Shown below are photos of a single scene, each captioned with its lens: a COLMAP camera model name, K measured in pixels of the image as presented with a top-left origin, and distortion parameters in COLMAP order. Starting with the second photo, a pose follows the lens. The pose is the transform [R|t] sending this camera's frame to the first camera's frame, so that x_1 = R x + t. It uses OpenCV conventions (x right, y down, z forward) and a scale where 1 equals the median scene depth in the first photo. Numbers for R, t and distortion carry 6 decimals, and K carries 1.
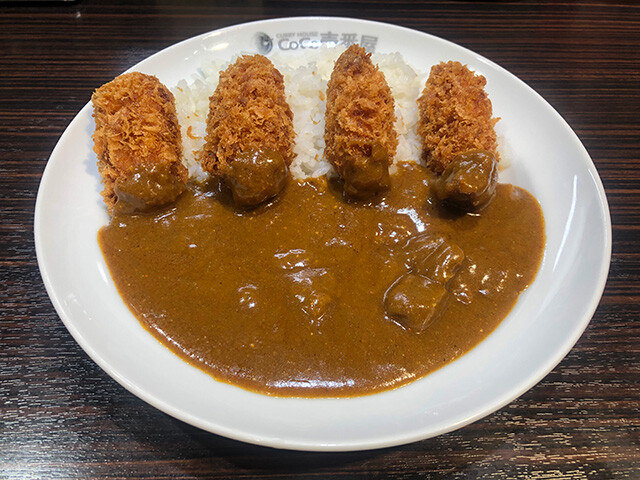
lens RADIAL K [[547.1, 0, 320.0], [0, 547.1, 240.0], [0, 0, 1]] dist [0.009514, 0.002889]
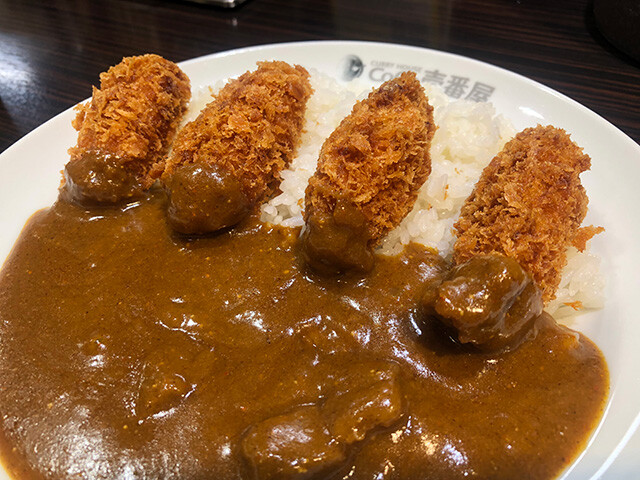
lens RADIAL K [[547.1, 0, 320.0], [0, 547.1, 240.0], [0, 0, 1]] dist [0.009514, 0.002889]
pose [[0.881176, 0.294274, -0.370043, 0.234294], [-0.333731, 0.941548, -0.045948, -0.061038], [0.334892, 0.163983, 0.927878, 0.262068]]
